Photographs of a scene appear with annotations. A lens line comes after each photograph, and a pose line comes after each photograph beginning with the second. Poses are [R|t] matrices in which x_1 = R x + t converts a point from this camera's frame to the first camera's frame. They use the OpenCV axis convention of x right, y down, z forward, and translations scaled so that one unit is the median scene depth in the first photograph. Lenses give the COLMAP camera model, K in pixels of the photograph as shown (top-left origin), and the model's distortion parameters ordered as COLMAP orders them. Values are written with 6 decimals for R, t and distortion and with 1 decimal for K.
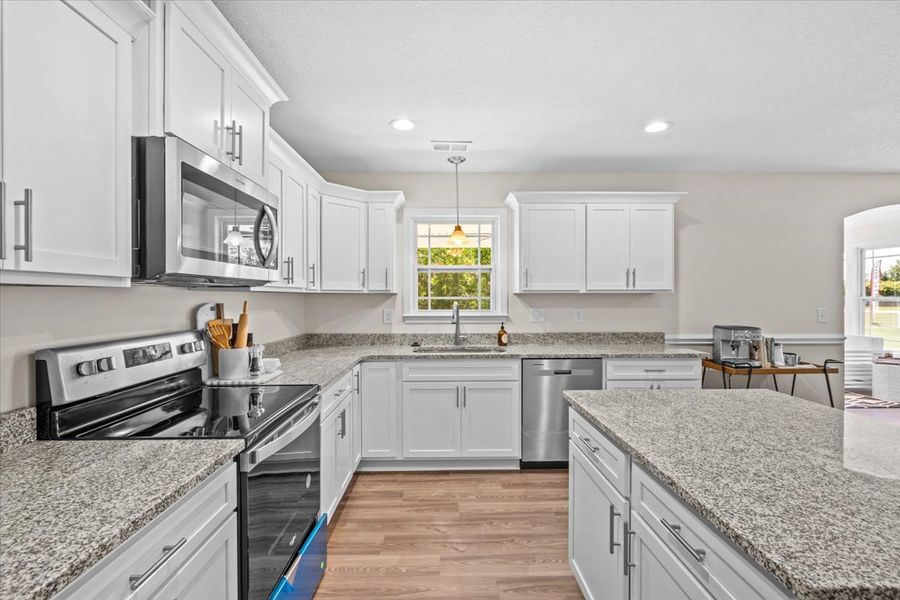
lens RADIAL K [[409.6, 0, 448.1], [0, 409.6, 298.9], [0, 0, 1]] dist [-0.006146, 0.000669]
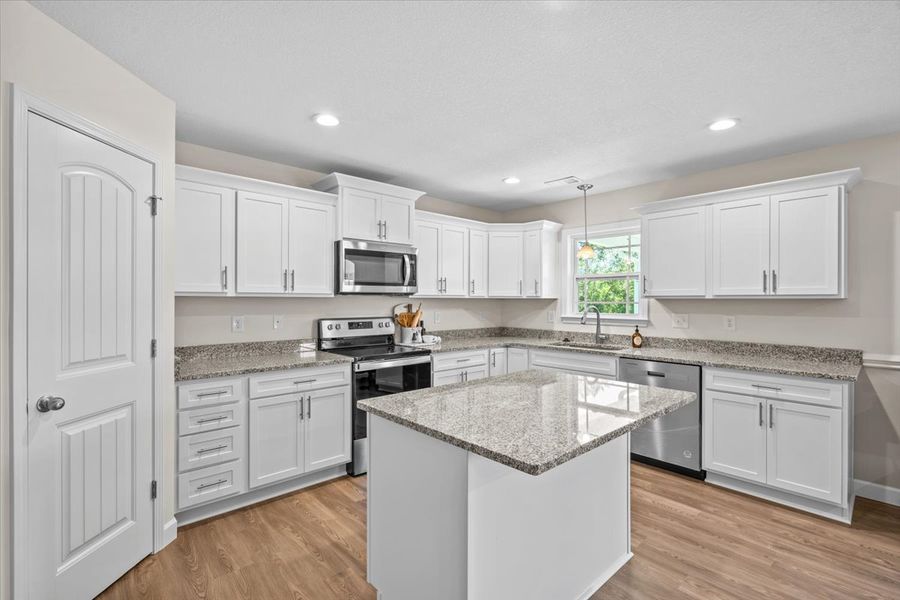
lens RADIAL K [[409.6, 0, 449.5], [0, 409.6, 299.8], [0, 0, 1]] dist [-0.006146, 0.000669]
pose [[0.663430, 0.003629, -0.748230, 0.639876], [-0.008180, 0.999964, -0.002404, -0.004038], [0.748194, 0.007715, 0.663435, -0.083183]]
